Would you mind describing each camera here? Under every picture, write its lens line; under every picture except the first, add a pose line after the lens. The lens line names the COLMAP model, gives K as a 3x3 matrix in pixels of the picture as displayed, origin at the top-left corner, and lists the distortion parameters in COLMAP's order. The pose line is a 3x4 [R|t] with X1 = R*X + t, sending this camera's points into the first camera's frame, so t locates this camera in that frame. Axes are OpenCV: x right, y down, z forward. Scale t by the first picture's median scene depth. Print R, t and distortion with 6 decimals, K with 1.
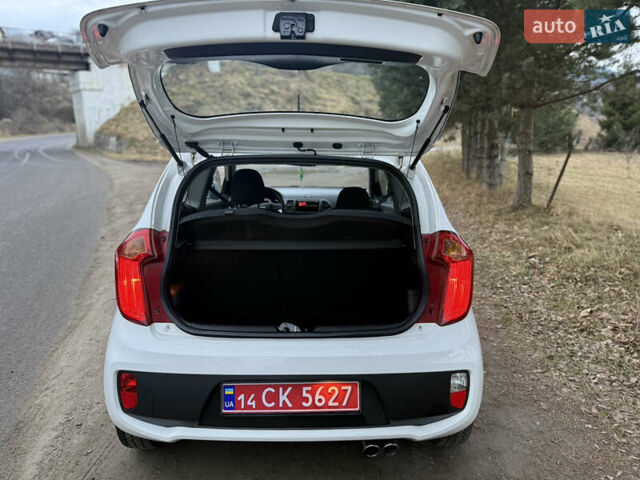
lens RADIAL K [[442.6, 0, 320.0], [0, 442.6, 240.0], [0, 0, 1]] dist [0.042812, -0.055586]
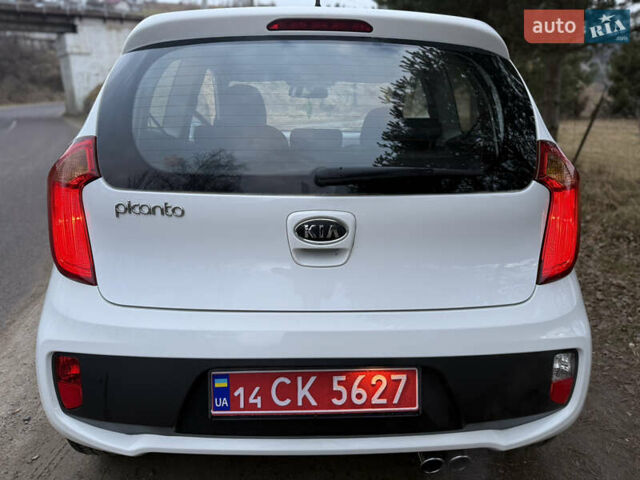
lens RADIAL K [[442.6, 0, 320.0], [0, 442.6, 240.0], [0, 0, 1]] dist [0.042812, -0.055586]
pose [[0.999977, -0.003626, 0.005744, -0.058678], [0.003269, 0.998130, 0.061046, 0.086106], [-0.005954, -0.061026, 0.998118, 0.342485]]
